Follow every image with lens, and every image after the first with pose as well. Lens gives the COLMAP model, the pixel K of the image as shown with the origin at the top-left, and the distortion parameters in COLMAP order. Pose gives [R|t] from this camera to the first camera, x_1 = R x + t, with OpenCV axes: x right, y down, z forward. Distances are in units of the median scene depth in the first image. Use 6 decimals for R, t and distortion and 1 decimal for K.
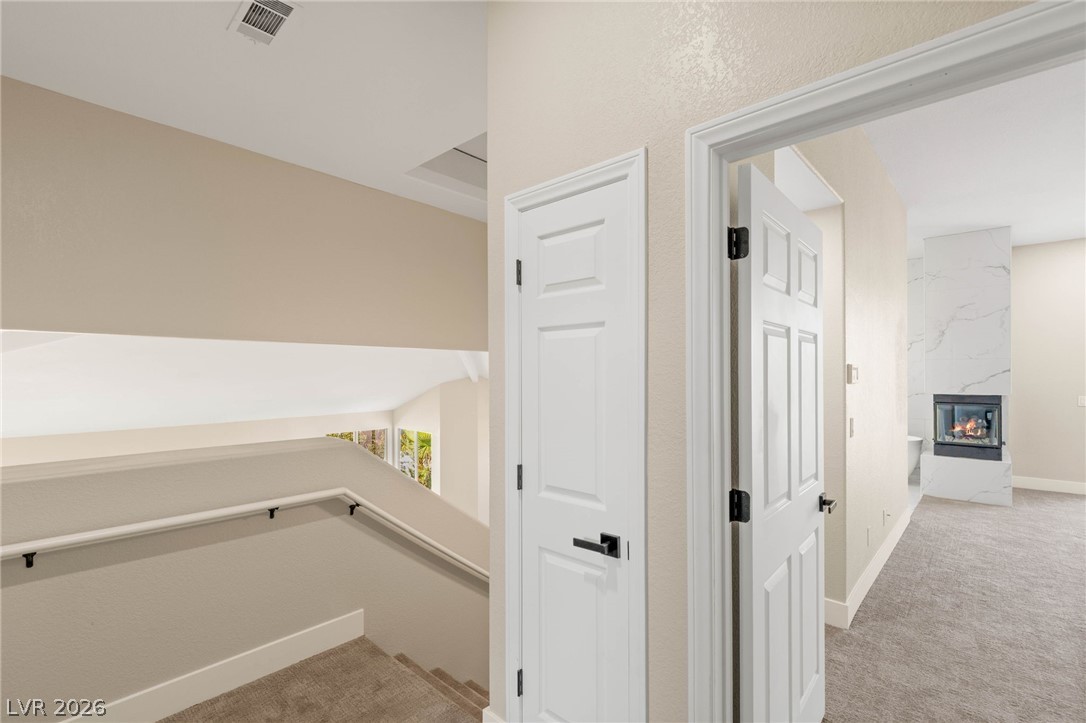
lens RADIAL K [[489.1, 0, 541.2], [0, 489.1, 367.3], [0, 0, 1]] dist [-0.000053, 0.000037]
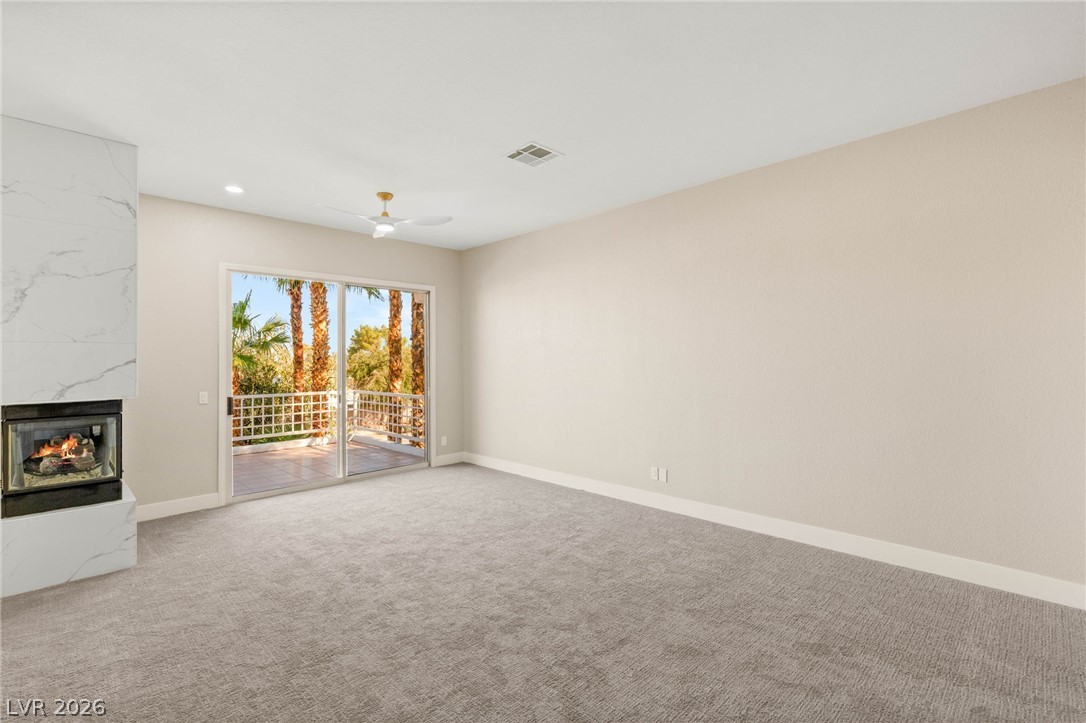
lens RADIAL K [[493.4, 0, 542.6], [0, 493.4, 358.6], [0, 0, 1]] dist [0.001590, -0.000027]
pose [[0.042003, 0.005399, 0.999103, 0.300187], [-0.003356, 0.999981, -0.005262, 0.004125], [-0.999112, -0.003132, 0.042020, 0.405717]]
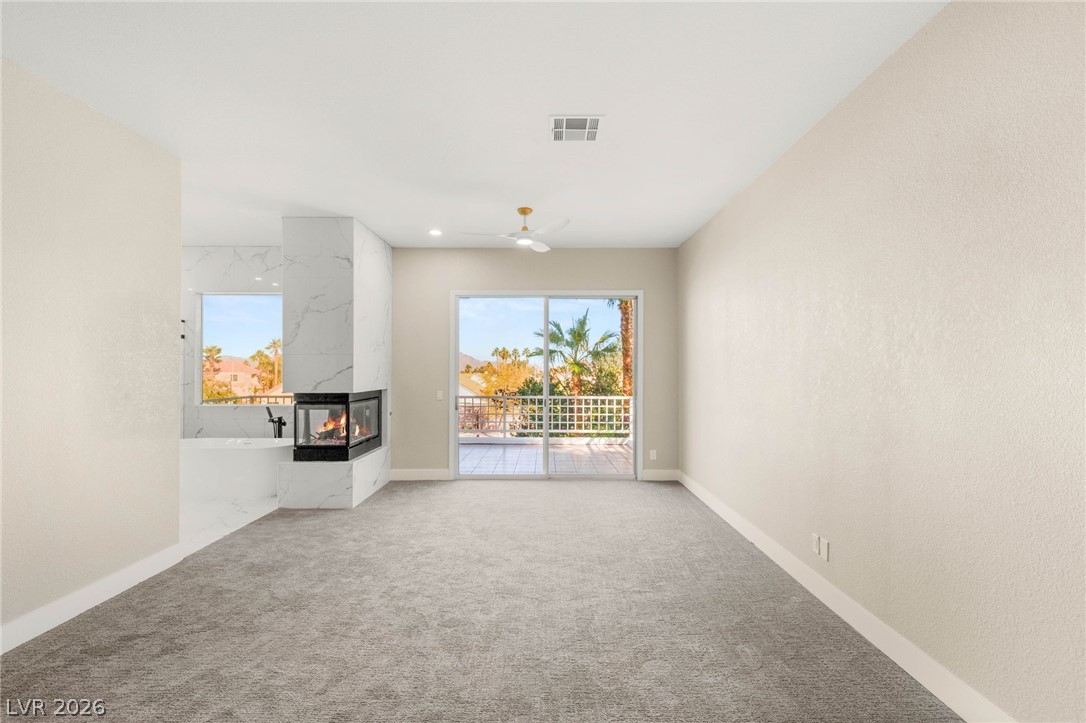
lens RADIAL K [[482.7, 0, 546.2], [0, 482.7, 370.5], [0, 0, 1]] dist [0.000638, 0.000106]
pose [[0.731970, 0.002152, 0.681333, 0.575151], [-0.011988, 0.999881, 0.009721, -0.000887], [-0.681231, -0.015283, 0.731909, 0.040774]]
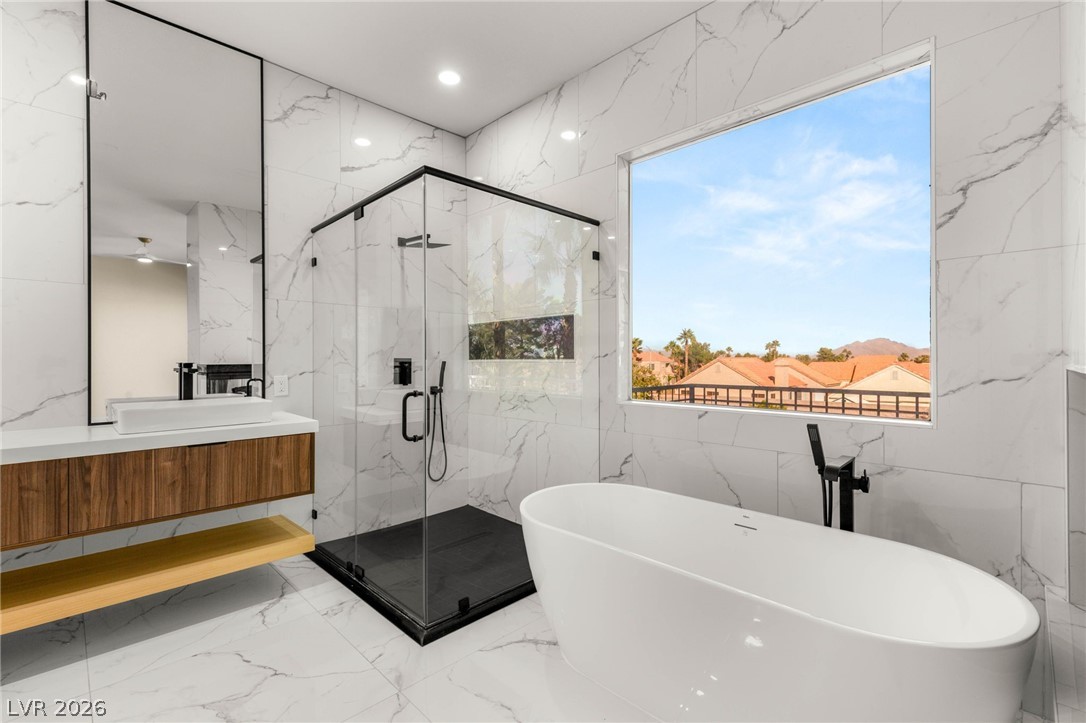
lens RADIAL K [[478.6, 0, 548.5], [0, 478.6, 356.7], [0, 0, 1]] dist [0.000376, 0.000063]
pose [[0.999419, -0.000313, -0.034078, 0.677707], [0.000485, 0.999987, 0.005062, 0.046236], [0.034076, -0.005075, 0.999406, 0.842113]]
